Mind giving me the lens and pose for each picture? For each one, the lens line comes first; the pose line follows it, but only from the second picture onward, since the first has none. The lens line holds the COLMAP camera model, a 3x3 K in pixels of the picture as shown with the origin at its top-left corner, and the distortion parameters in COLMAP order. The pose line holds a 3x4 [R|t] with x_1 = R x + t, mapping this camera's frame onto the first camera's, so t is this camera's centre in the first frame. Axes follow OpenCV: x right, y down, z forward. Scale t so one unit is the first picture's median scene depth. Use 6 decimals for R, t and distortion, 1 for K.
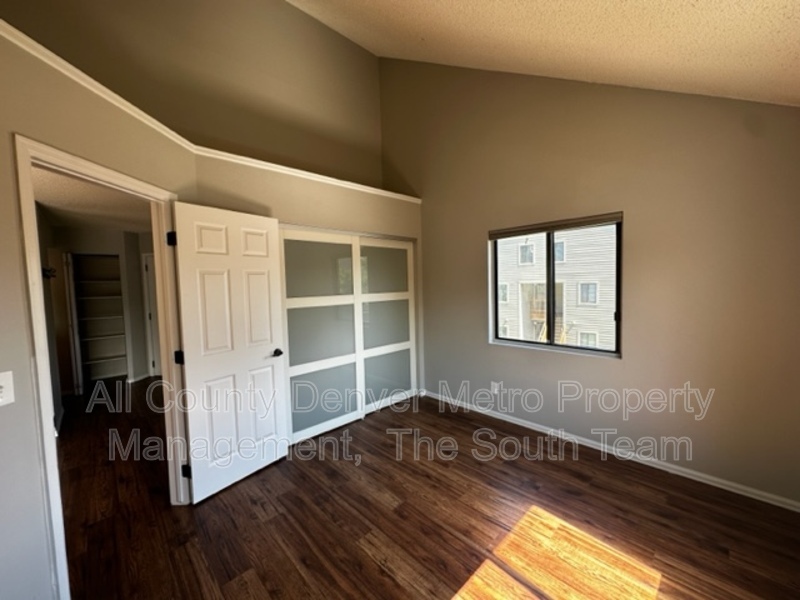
lens RADIAL K [[319.1, 0, 396.4], [0, 319.1, 287.8], [0, 0, 1]] dist [-0.002642, -0.000077]
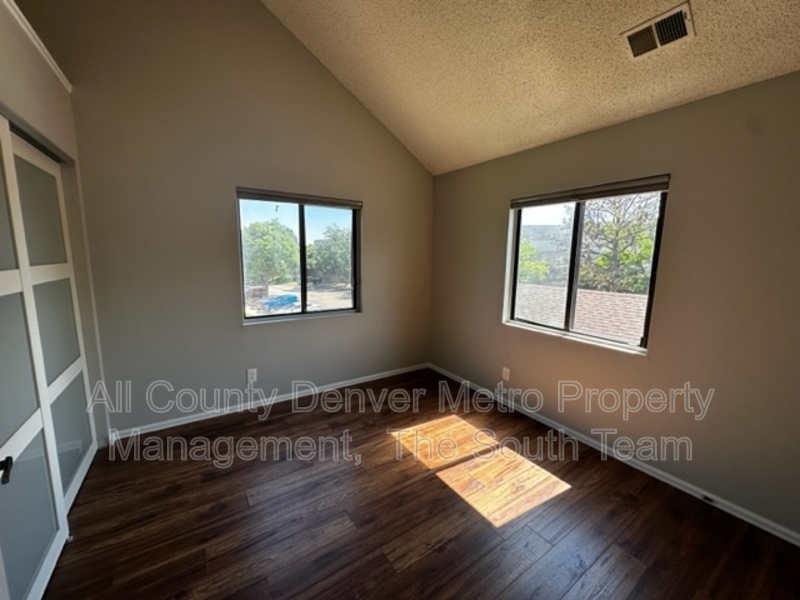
lens RADIAL K [[319.1, 0, 401.3], [0, 319.1, 296.0], [0, 0, 1]] dist [-0.002642, -0.000077]
pose [[0.164485, -0.102745, 0.981014, -0.754455], [-0.012007, 0.994278, 0.106147, 0.006857], [-0.986307, -0.029238, 0.162310, 0.778424]]
